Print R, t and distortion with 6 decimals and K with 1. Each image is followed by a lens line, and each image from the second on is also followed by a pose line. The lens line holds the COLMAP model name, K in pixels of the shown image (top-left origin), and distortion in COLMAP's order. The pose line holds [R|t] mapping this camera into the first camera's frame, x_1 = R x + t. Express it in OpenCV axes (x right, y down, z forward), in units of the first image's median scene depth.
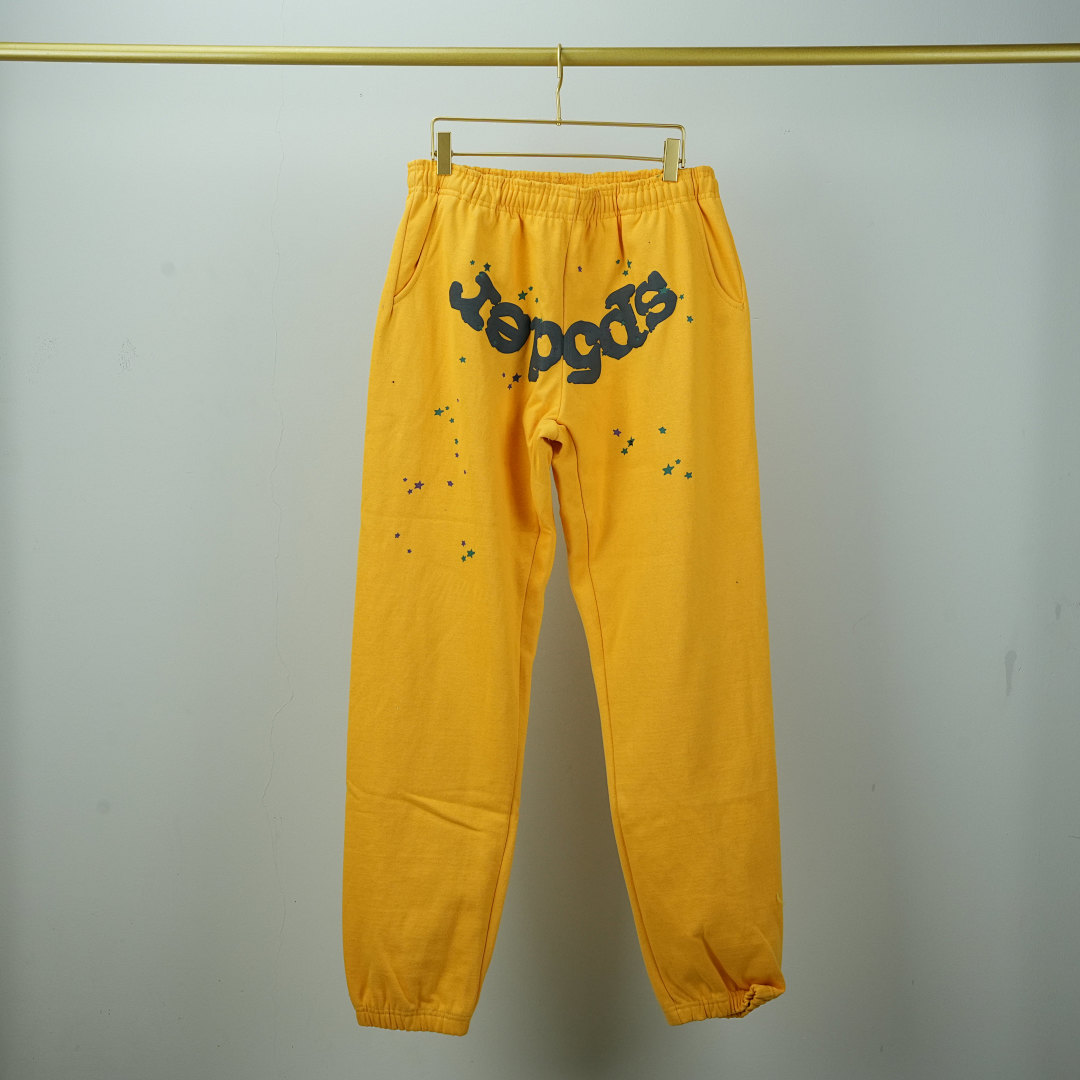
lens RADIAL K [[1997.8, 0, 497.4], [0, 1997.8, 540.9], [0, 0, 1]] dist [0.088018, 0.142945]
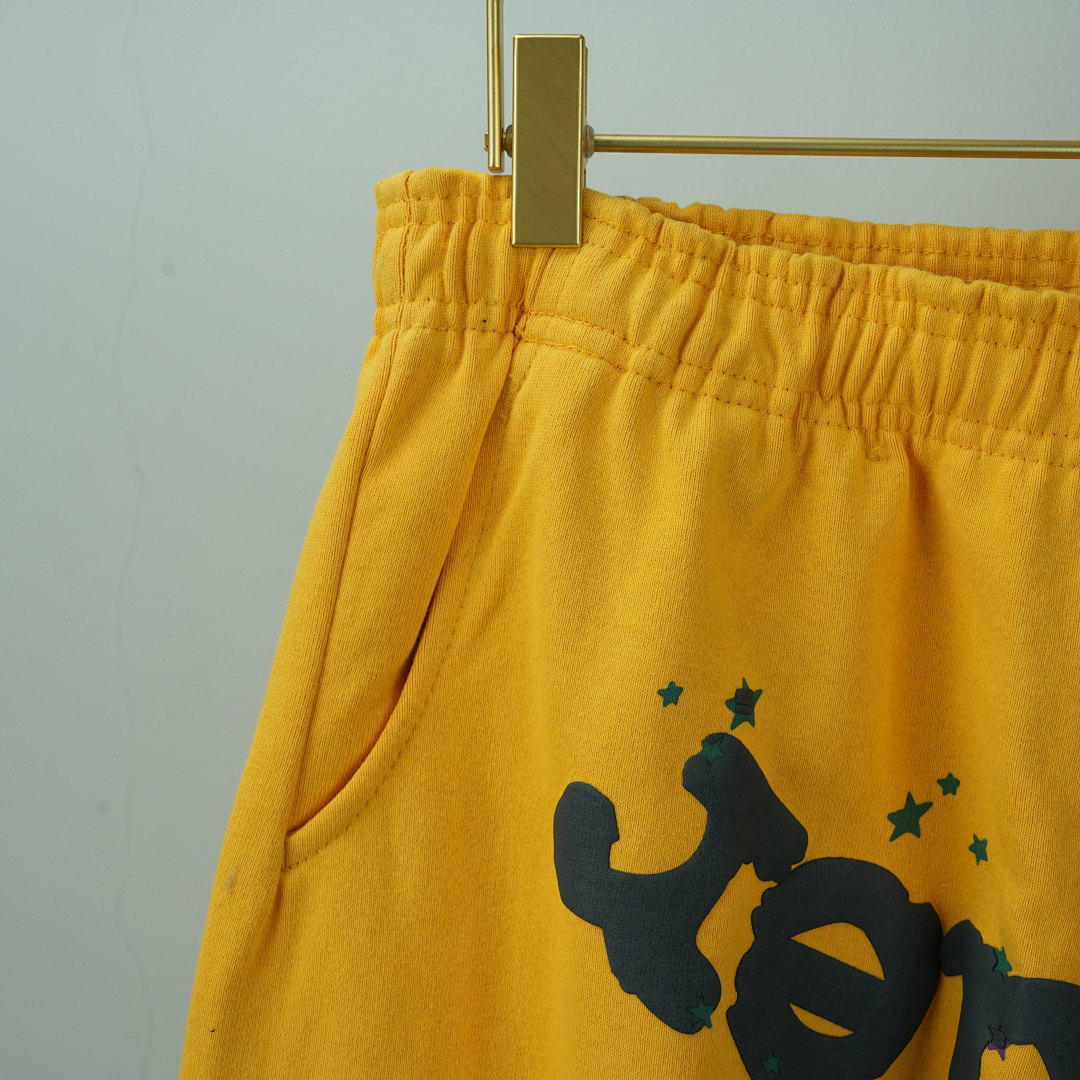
lens RADIAL K [[2098.9, 0, 541.0], [0, 2098.9, 558.5], [0, 0, 1]] dist [0.086437, 0.227109]
pose [[0.995156, 0.029153, -0.093887, -0.006006], [-0.024510, 0.998437, 0.050235, -0.161689], [0.095205, -0.047691, 0.994315, 0.785081]]
